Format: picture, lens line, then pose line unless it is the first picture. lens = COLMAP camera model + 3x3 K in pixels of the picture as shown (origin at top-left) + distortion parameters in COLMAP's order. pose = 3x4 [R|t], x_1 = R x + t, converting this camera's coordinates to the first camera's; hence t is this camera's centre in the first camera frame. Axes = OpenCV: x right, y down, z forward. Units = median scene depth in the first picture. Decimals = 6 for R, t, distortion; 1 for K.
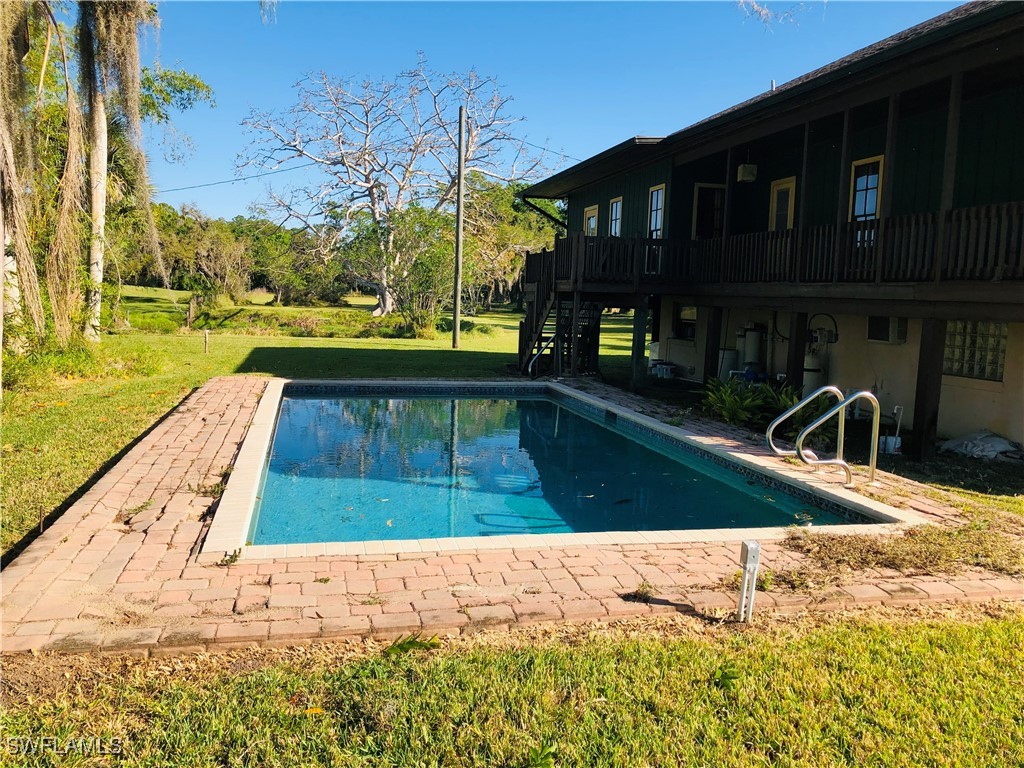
lens RADIAL K [[851.9, 0, 512.0], [0, 851.9, 381.8], [0, 0, 1]] dist [0.006216, -0.009463]
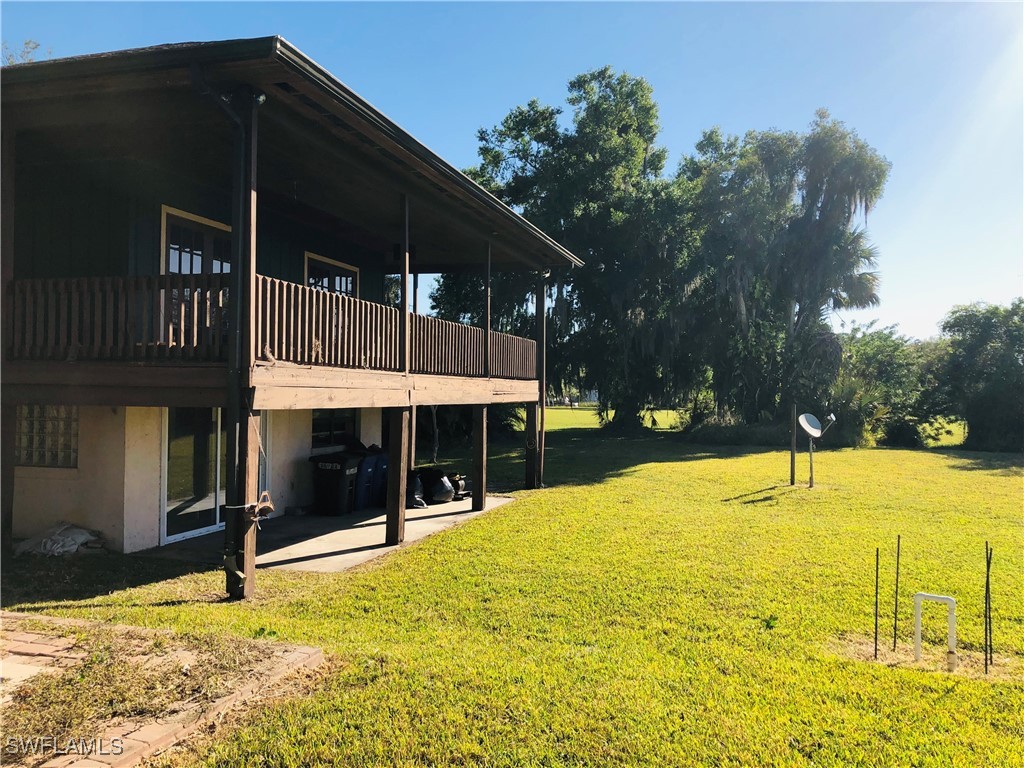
lens RADIAL K [[851.9, 0, 508.5], [0, 851.9, 380.3], [0, 0, 1]] dist [0.006216, -0.009463]
pose [[0.519053, -0.015413, 0.854603, 0.028443], [0.090943, 0.995158, -0.037287, -0.021344], [-0.849890, 0.097074, 0.517941, 0.127333]]
